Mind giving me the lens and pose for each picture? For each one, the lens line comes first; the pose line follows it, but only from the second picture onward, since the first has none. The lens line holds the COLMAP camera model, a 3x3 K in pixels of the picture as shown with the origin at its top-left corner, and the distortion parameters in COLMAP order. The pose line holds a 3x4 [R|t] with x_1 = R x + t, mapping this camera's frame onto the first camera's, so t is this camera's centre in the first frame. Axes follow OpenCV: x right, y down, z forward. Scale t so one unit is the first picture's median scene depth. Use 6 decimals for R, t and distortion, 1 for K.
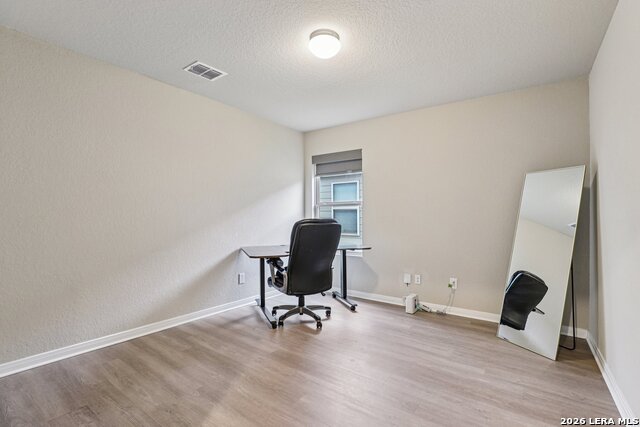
lens RADIAL K [[293.5, 0, 330.4], [0, 293.5, 211.1], [0, 0, 1]] dist [-0.023236, -0.000349]
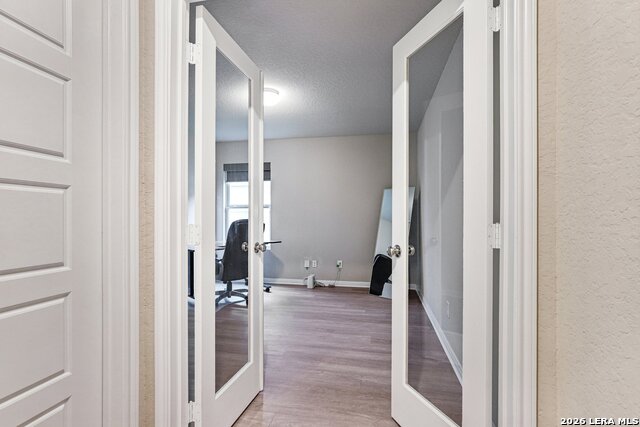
lens RADIAL K [[296.4, 0, 321.8], [0, 296.4, 215.3], [0, 0, 1]] dist [-0.018570, 0.000413]
pose [[0.917380, -0.004101, 0.397992, -0.248797], [-0.002326, 0.999875, 0.015666, -0.012357], [-0.398006, -0.015297, 0.917255, -0.302956]]
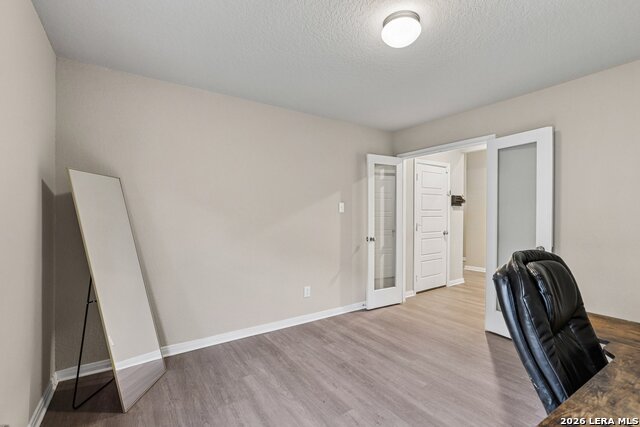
lens RADIAL K [[296.4, 0, 321.8], [0, 296.4, 215.3], [0, 0, 1]] dist [-0.018570, 0.000413]
pose [[-0.930251, -0.004683, 0.366893, -0.083439], [-0.011530, 0.999798, -0.016474, -0.017430], [-0.366742, -0.019555, -0.930117, 1.318638]]
